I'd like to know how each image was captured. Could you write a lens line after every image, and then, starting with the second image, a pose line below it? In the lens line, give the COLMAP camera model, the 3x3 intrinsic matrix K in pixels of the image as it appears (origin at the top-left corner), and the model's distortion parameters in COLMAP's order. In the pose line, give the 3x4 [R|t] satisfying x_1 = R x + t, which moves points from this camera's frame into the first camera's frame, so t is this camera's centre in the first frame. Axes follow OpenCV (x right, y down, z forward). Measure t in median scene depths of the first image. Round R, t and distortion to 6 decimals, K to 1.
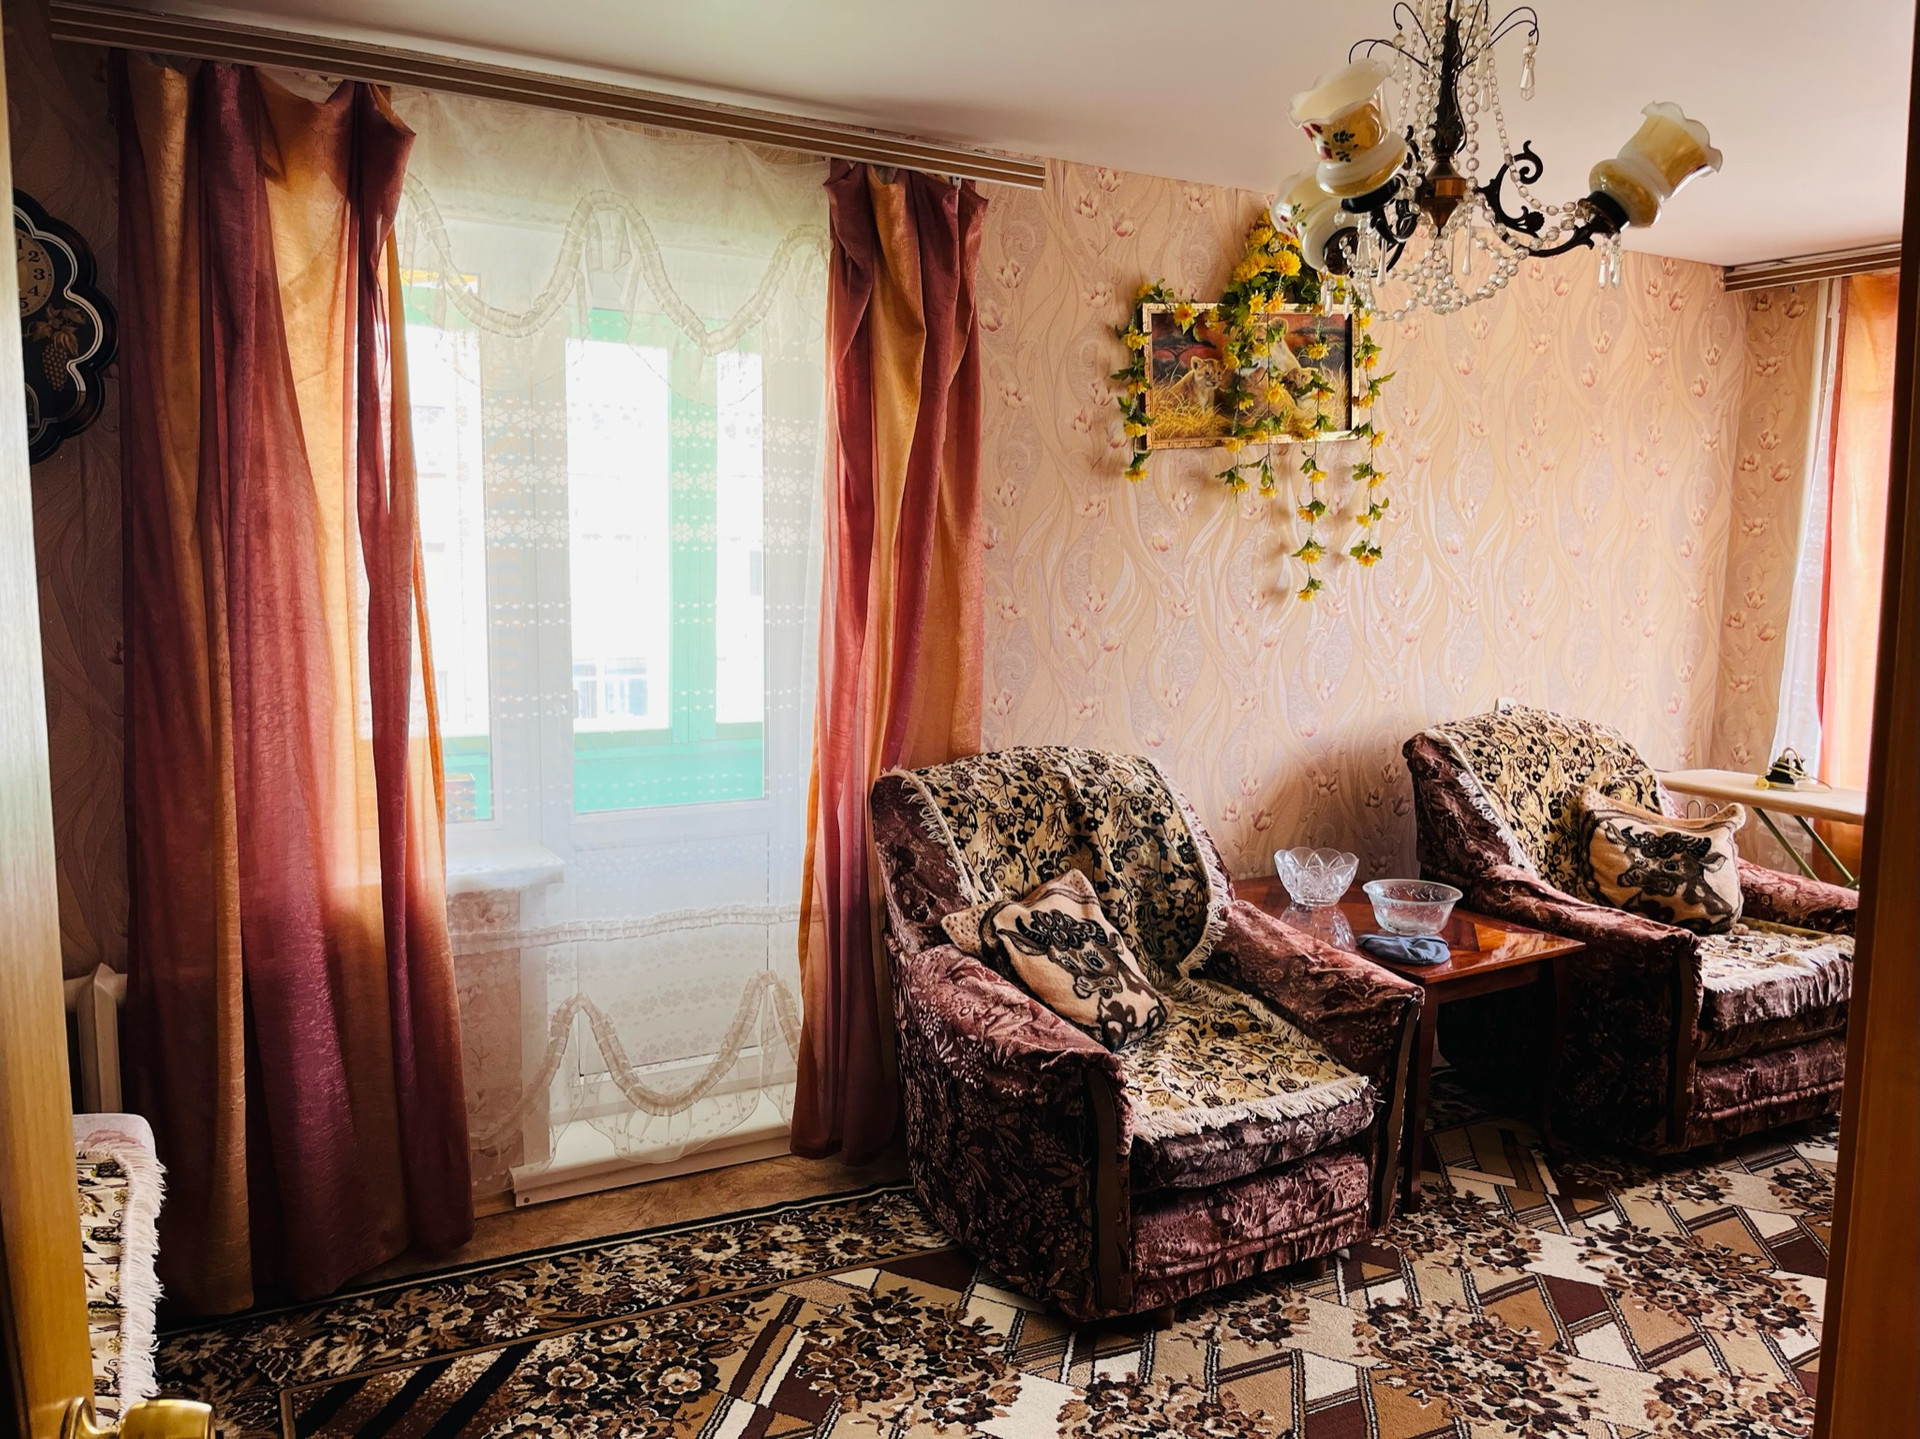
lens RADIAL K [[1445.6, 0, 954.2], [0, 1445.6, 716.4], [0, 0, 1]] dist [0.037914, -0.065327]
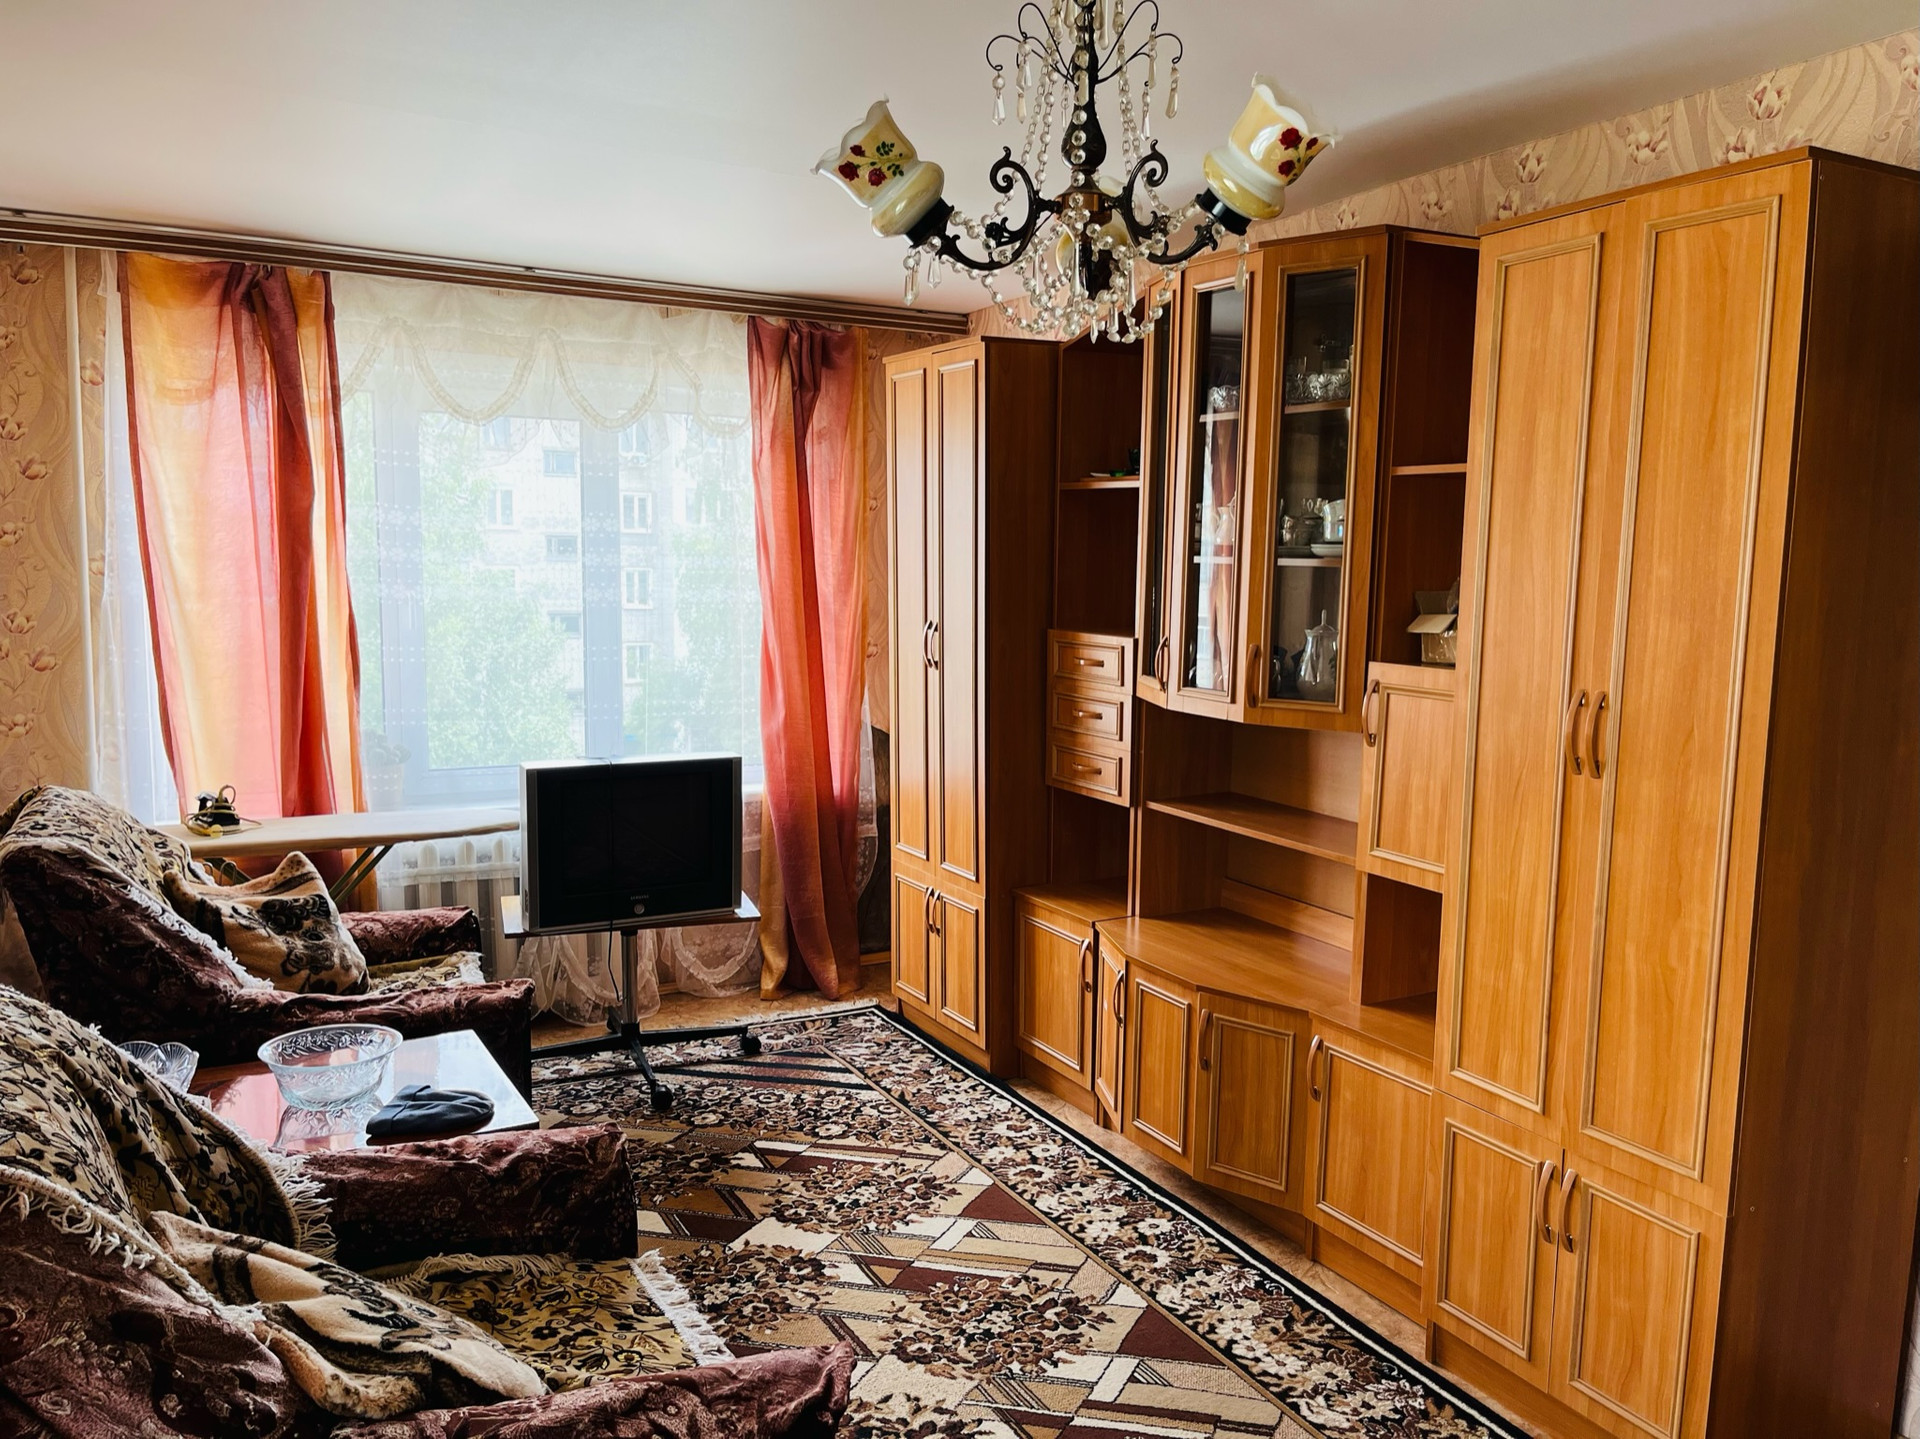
lens RADIAL K [[1445.6, 0, 984.9], [0, 1445.6, 750.6], [0, 0, 1]] dist [0.037914, -0.065327]
pose [[0.027550, -0.142913, 0.989352, -0.419624], [0.111239, 0.984018, 0.139045, -0.101653], [-0.993412, 0.106224, 0.043007, 0.698815]]
